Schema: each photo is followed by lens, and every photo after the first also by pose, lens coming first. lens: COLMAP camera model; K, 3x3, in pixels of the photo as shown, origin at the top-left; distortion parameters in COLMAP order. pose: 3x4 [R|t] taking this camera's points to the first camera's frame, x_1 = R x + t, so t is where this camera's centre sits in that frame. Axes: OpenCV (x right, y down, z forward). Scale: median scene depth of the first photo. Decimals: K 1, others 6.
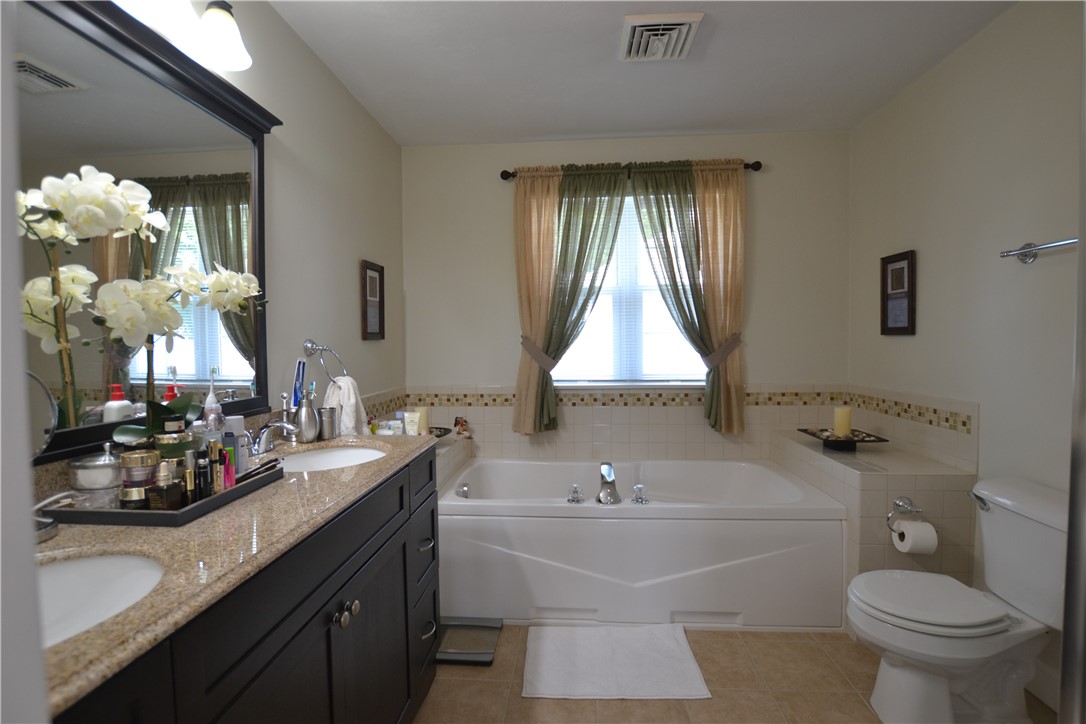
lens RADIAL K [[502.5, 0, 543.0], [0, 502.5, 362.0], [0, 0, 1]] dist [0.000072, 0.000012]
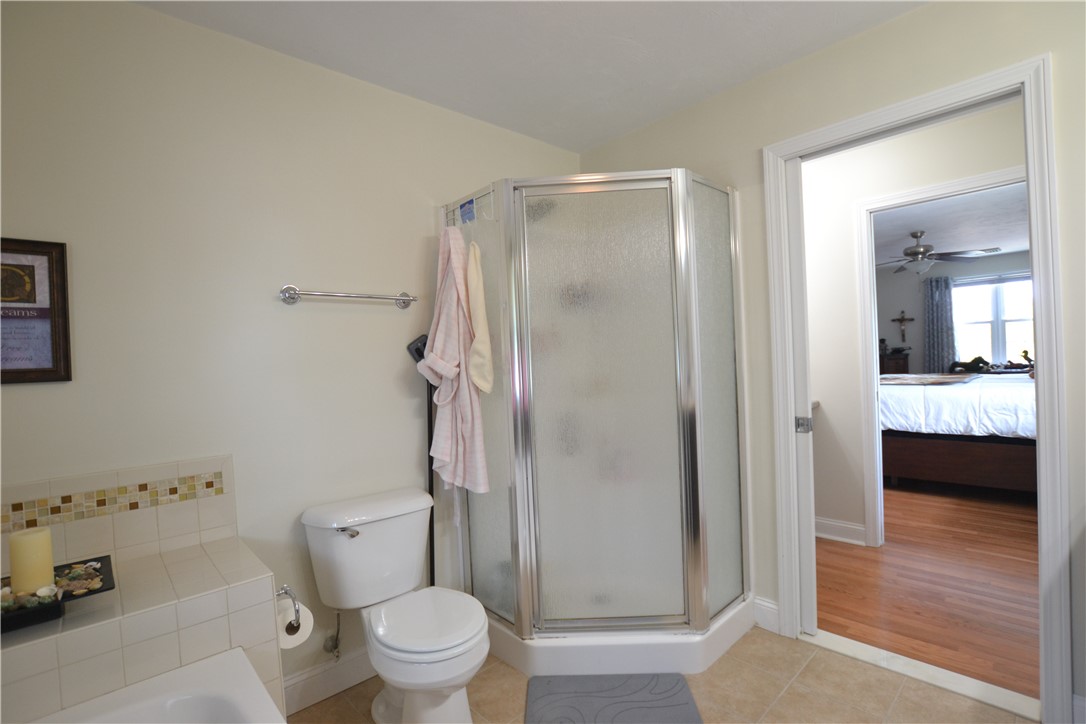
lens RADIAL K [[484.2, 0, 543.0], [0, 484.2, 362.0], [0, 0, 1]] dist [-0.023994, 0.000068]
pose [[-0.737876, 0.033927, 0.674083, -0.084064], [0.072732, 0.996917, 0.029440, -0.054472], [-0.671005, 0.070750, -0.738069, 1.088960]]
